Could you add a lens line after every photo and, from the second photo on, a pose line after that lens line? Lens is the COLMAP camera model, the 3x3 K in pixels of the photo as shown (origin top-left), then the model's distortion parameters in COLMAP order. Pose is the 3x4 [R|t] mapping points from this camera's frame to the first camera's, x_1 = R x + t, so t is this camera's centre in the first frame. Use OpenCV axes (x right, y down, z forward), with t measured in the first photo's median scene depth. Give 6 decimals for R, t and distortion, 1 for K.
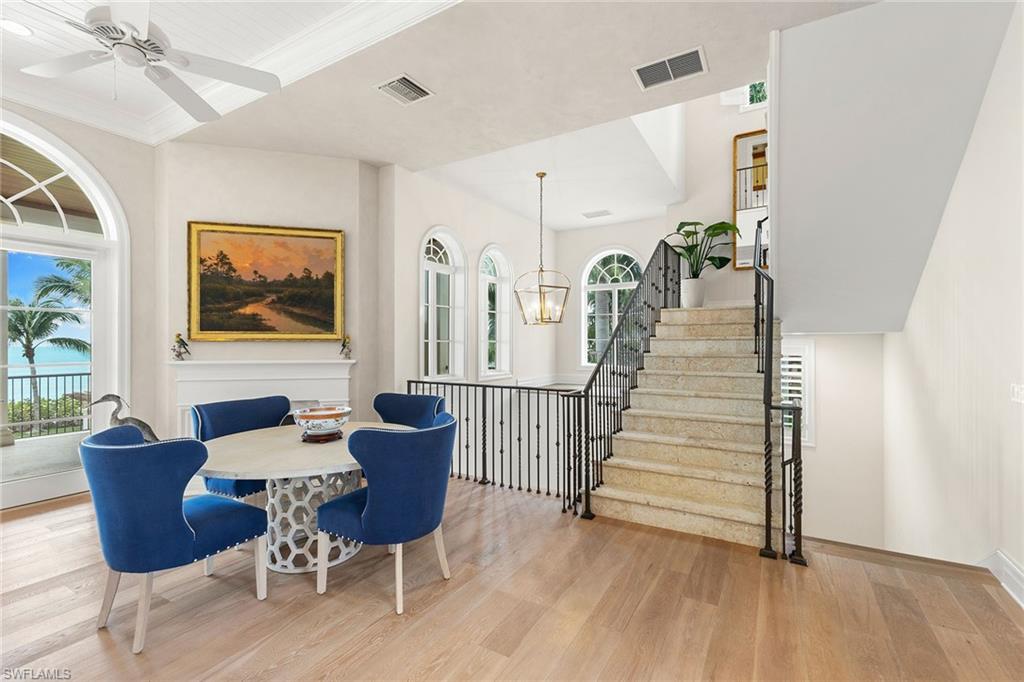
lens RADIAL K [[448.1, 0, 520.9], [0, 448.1, 347.2], [0, 0, 1]] dist [0.010209, -0.002126]
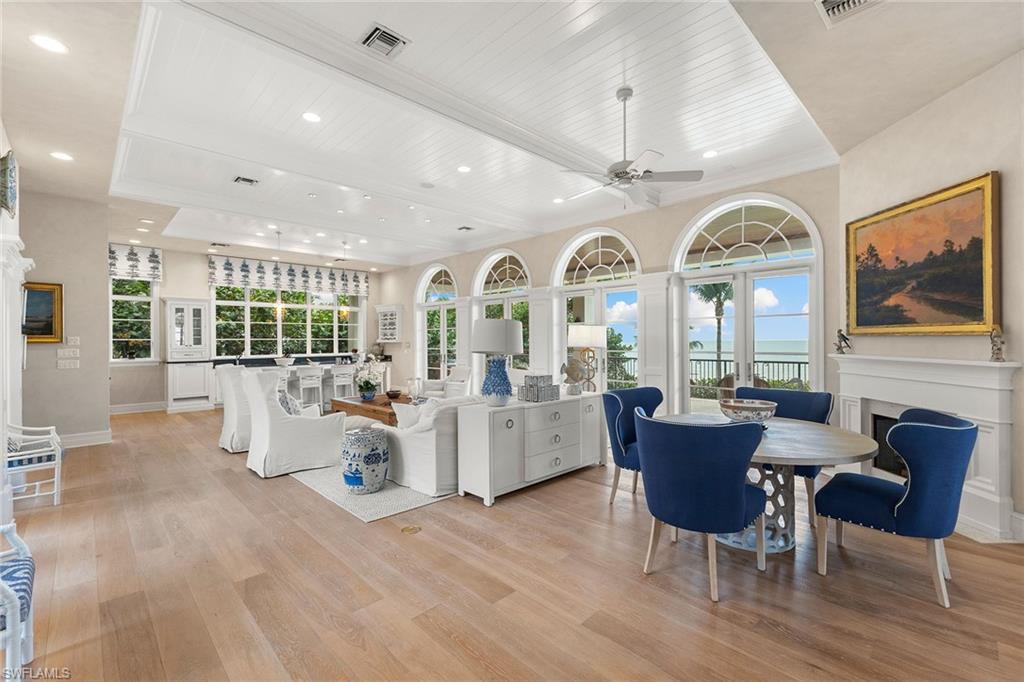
lens RADIAL K [[448.1, 0, 512.1], [0, 448.1, 339.1], [0, 0, 1]] dist [0.010209, -0.002126]
pose [[-0.275430, 0.002164, -0.961319, 0.485542], [0.011453, 0.999934, -0.001031, -0.013922], [0.961253, -0.011294, -0.275436, 0.506146]]
